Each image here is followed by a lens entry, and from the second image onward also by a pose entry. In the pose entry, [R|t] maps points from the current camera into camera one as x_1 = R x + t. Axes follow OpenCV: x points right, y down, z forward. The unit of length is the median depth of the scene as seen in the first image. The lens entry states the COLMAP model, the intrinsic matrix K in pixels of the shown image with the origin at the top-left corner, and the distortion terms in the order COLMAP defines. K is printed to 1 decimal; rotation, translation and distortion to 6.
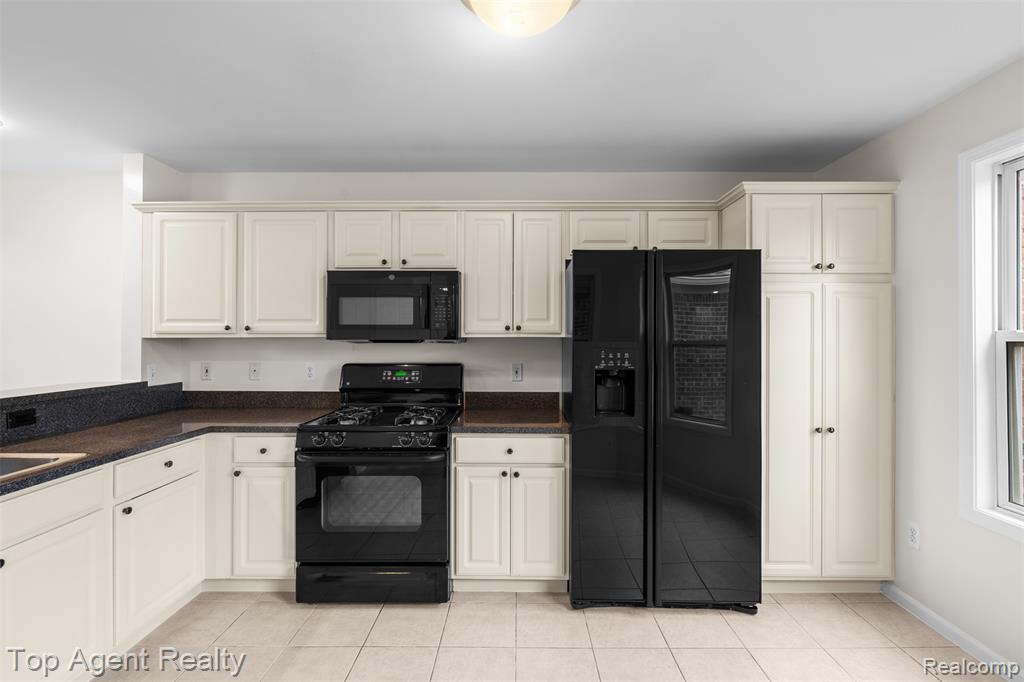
lens RADIAL K [[454.6, 0, 513.8], [0, 454.6, 334.1], [0, 0, 1]] dist [-0.007671, 0.001485]
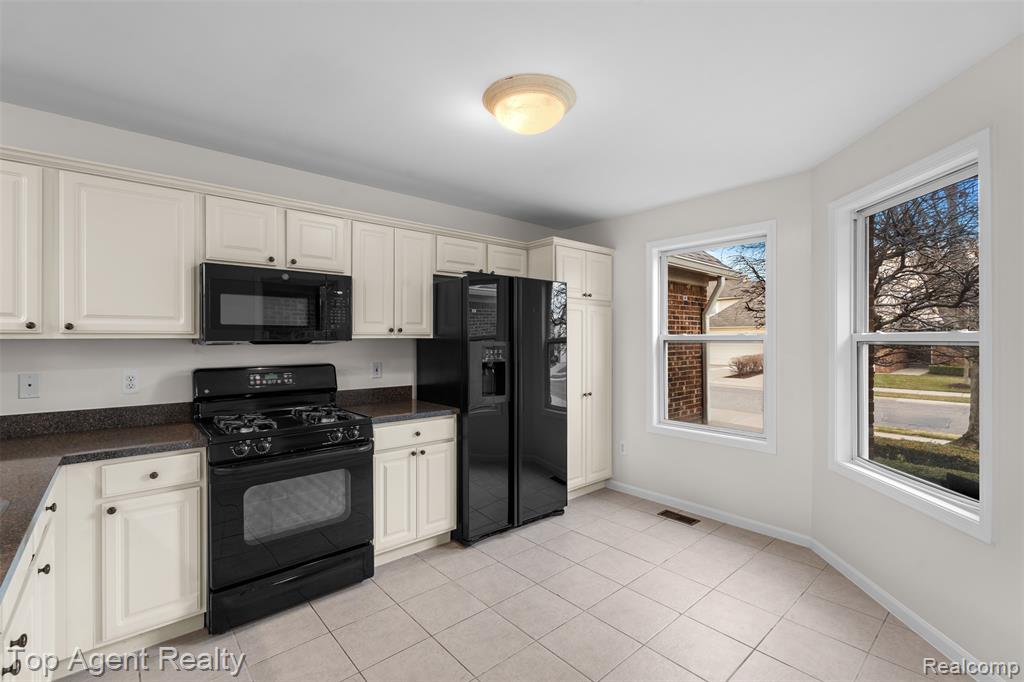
lens RADIAL K [[454.6, 0, 513.8], [0, 454.6, 339.1], [0, 0, 1]] dist [-0.007671, 0.001485]
pose [[0.745354, -0.001100, 0.666668, -0.599754], [-0.004013, 0.999973, 0.006136, 0.000750], [-0.666657, -0.007249, 0.745329, -0.053122]]
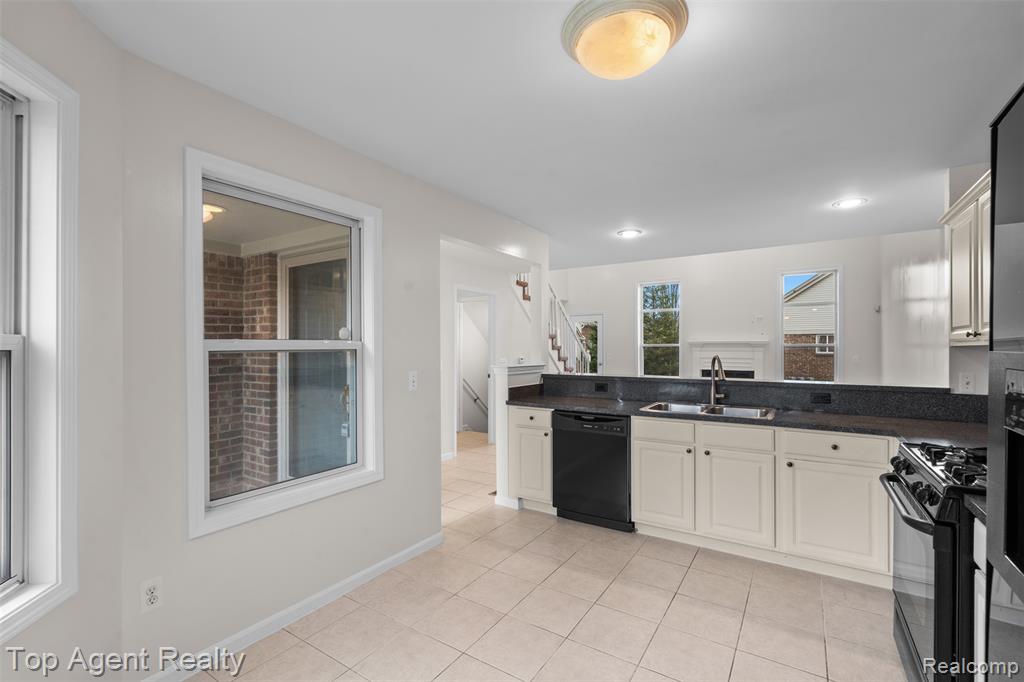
lens RADIAL K [[454.6, 0, 518.4], [0, 454.6, 351.2], [0, 0, 1]] dist [-0.007671, 0.001485]
pose [[-0.536716, 0.006400, -0.843739, 0.659046], [0.006570, 0.999973, 0.003406, 0.011825], [0.843738, -0.003715, -0.536743, 0.816513]]
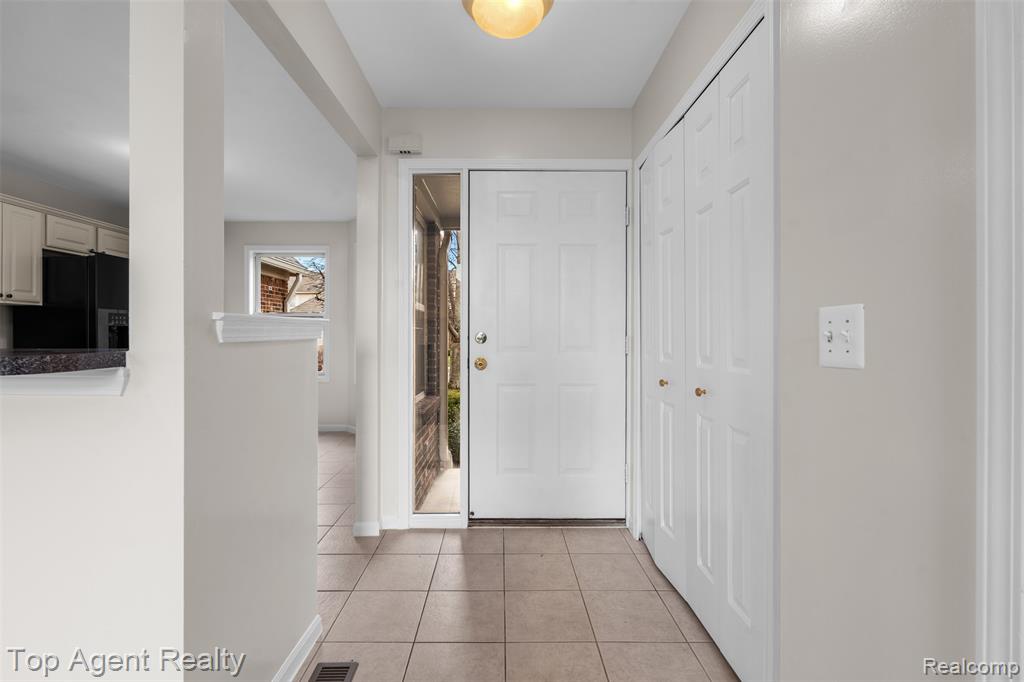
lens RADIAL K [[454.6, 0, 505.8], [0, 454.6, 337.6], [0, 0, 1]] dist [-0.007671, 0.001485]
pose [[-0.013638, -0.008633, 0.999870, -1.412078], [-0.010391, 0.999910, 0.008491, 0.086030], [-0.999853, -0.010274, -0.013727, -0.414246]]
